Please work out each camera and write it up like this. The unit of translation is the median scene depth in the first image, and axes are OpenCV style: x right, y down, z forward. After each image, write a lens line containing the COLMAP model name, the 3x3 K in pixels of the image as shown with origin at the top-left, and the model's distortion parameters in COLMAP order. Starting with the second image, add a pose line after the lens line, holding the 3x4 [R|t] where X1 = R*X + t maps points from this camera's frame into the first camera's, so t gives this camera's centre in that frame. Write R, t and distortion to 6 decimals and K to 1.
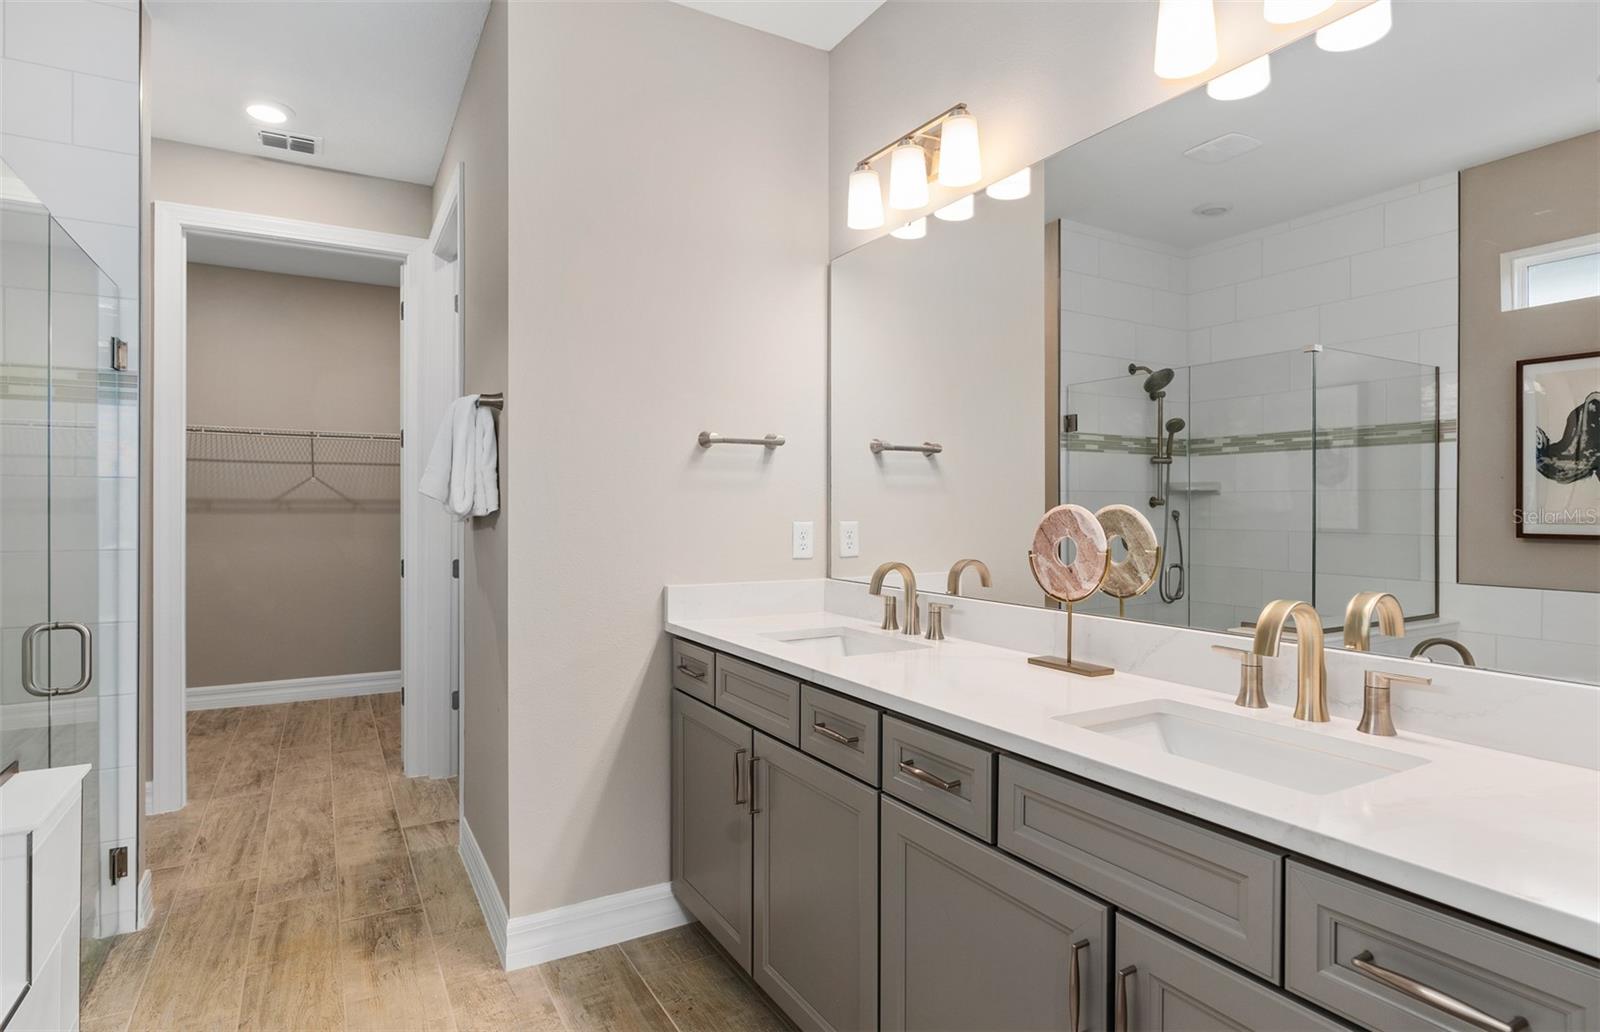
lens RADIAL K [[856.6, 0, 798.6], [0, 856.6, 503.8], [0, 0, 1]] dist [-0.006866, 0.001186]
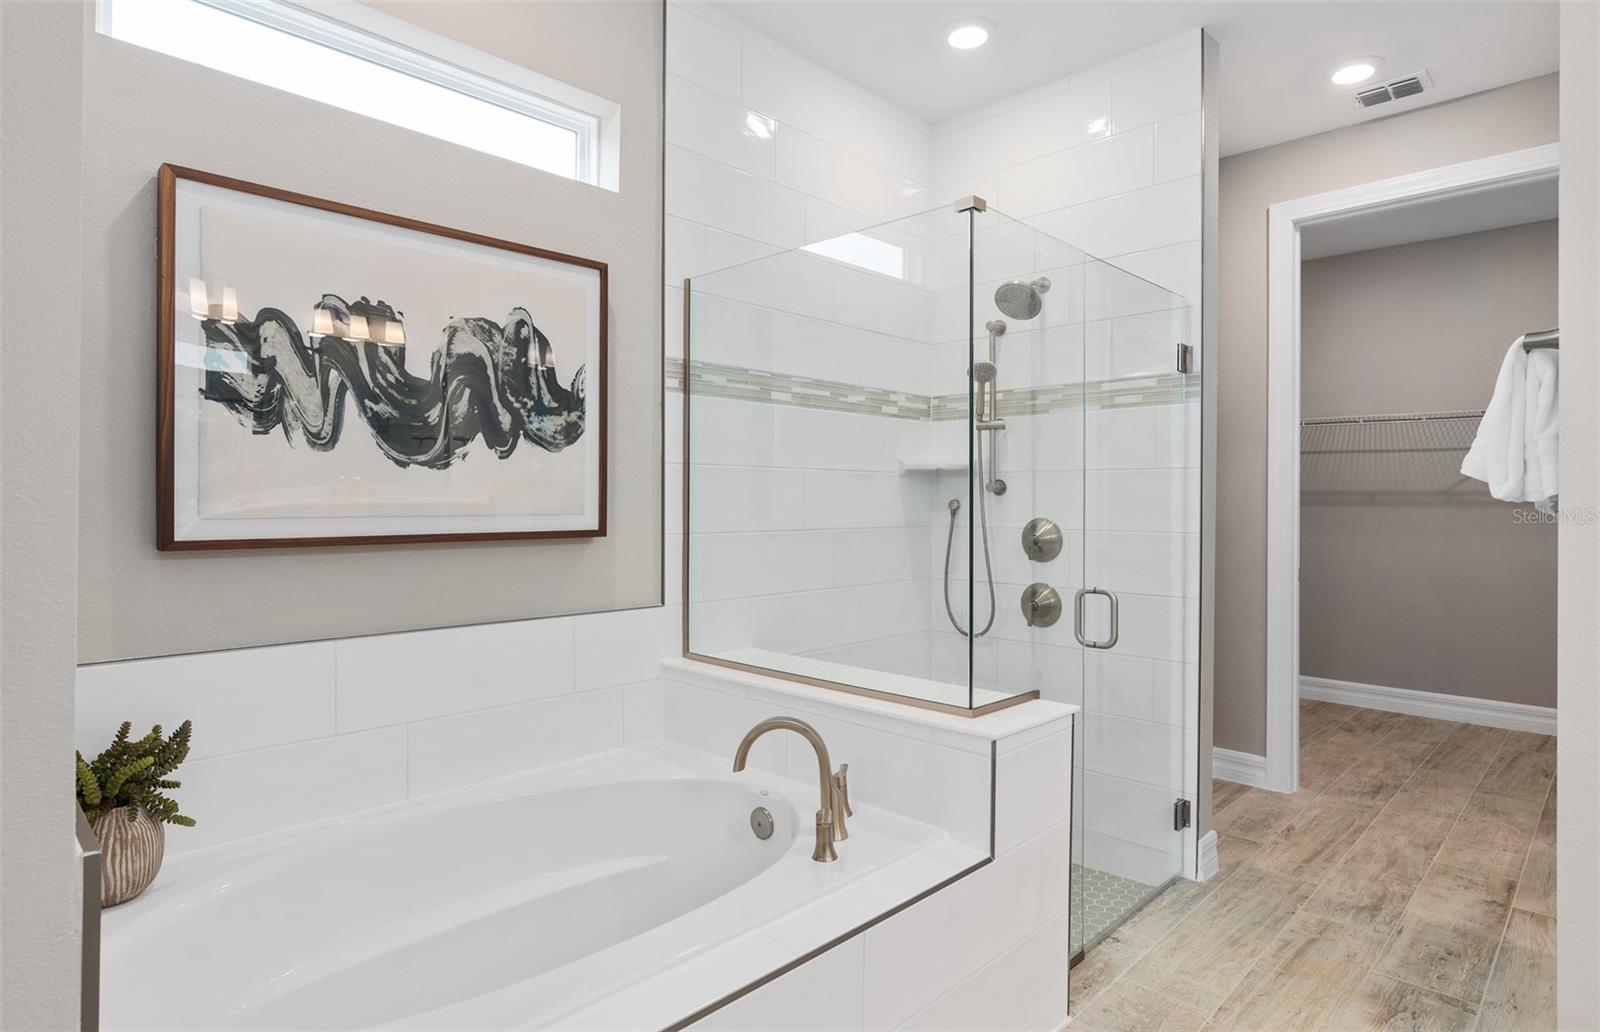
lens RADIAL K [[856.6, 0, 767.1], [0, 856.6, 499.6], [0, 0, 1]] dist [-0.006866, 0.001186]
pose [[0.252928, -0.001297, -0.967484, 0.115647], [-0.001265, 0.999998, -0.001672, 0.010076], [0.967484, 0.001647, 0.252926, 0.145901]]
